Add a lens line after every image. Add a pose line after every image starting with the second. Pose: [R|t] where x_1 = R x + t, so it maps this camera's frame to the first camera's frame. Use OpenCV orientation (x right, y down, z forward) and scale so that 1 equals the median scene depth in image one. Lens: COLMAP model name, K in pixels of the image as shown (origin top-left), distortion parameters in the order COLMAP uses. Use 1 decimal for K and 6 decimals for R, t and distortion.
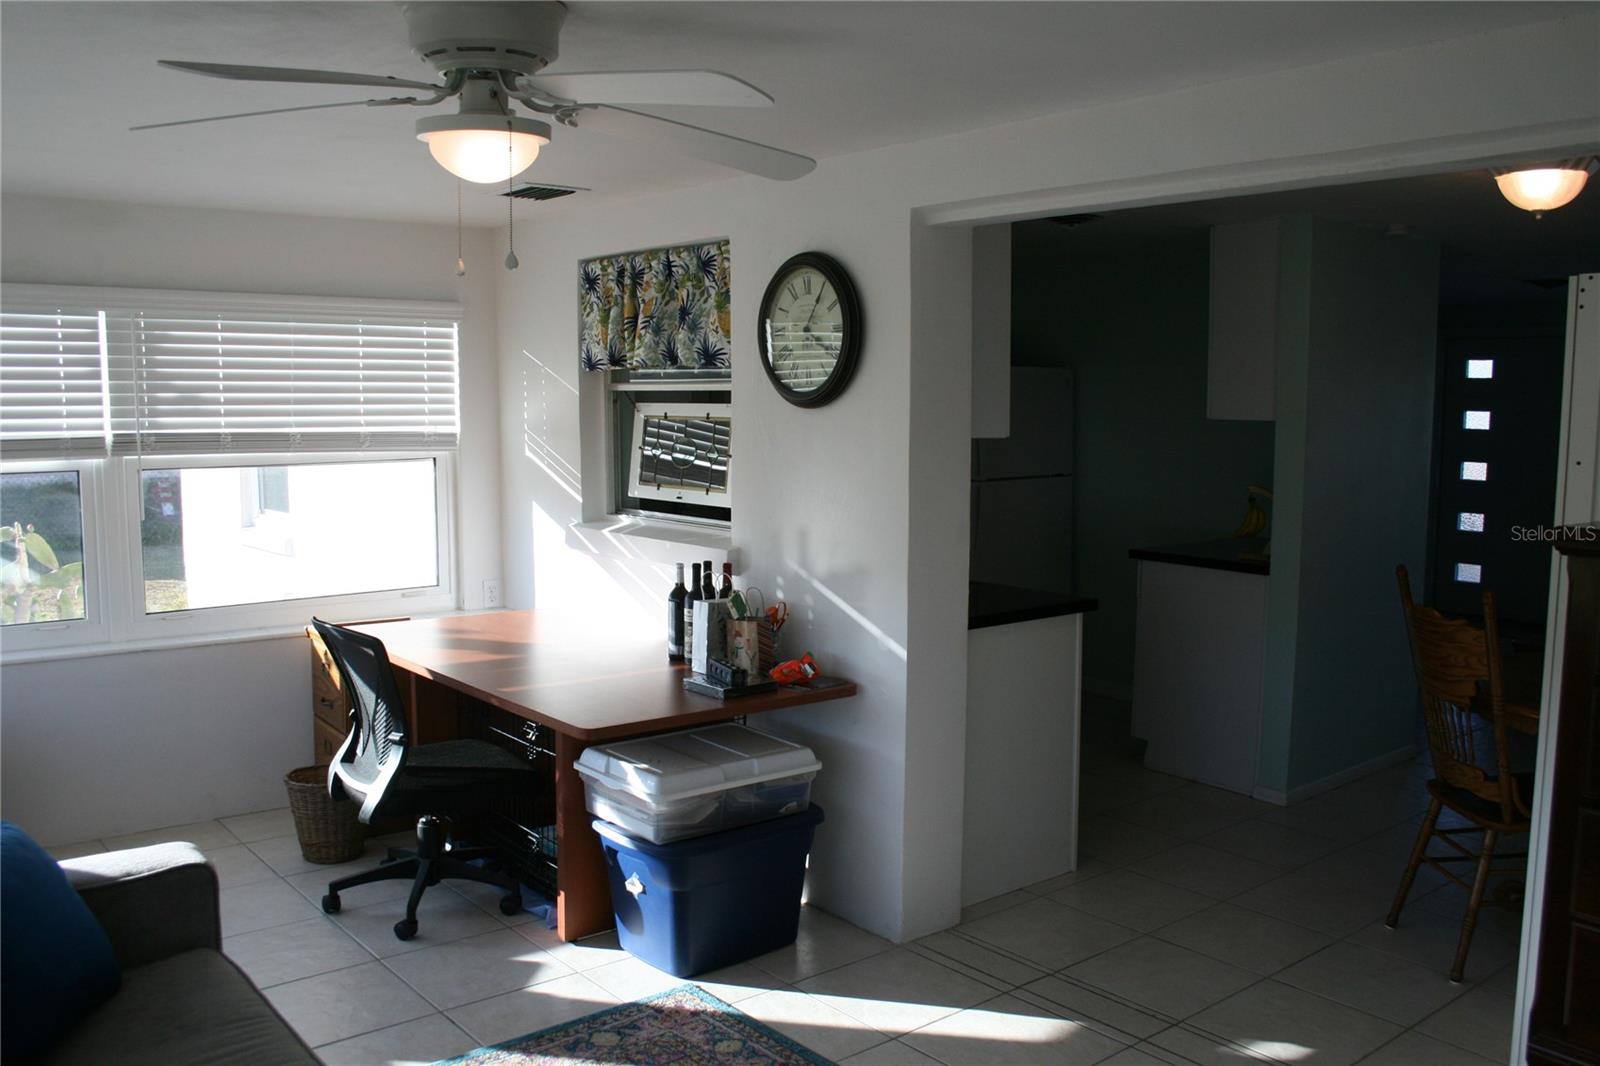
lens RADIAL K [[1360.0, 0, 800.0], [0, 1360.0, 533.0], [0, 0, 1]] dist [-0.125886, 0.145831]
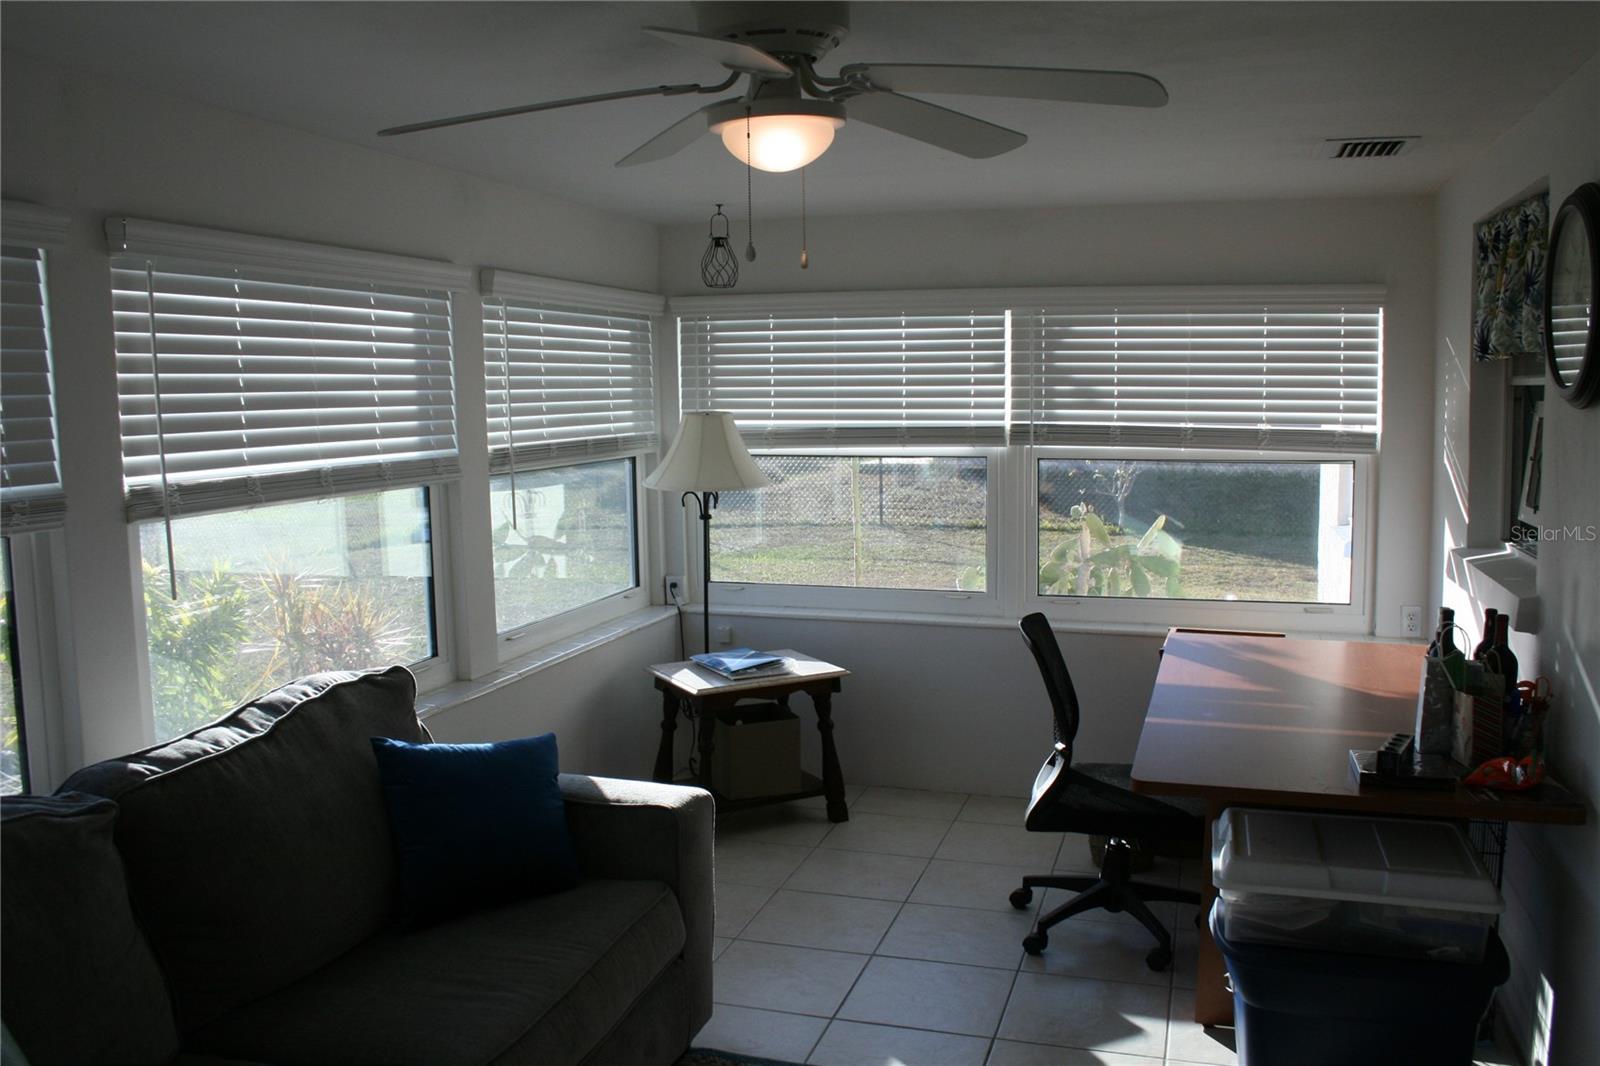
lens RADIAL K [[1360.0, 0, 800.0], [0, 1360.0, 533.0], [0, 0, 1]] dist [-0.125886, 0.145831]
pose [[0.575891, 0.081645, -0.813439, 0.281463], [-0.078531, 0.995924, 0.044363, -0.022023], [0.813746, 0.038332, 0.579955, 0.229114]]
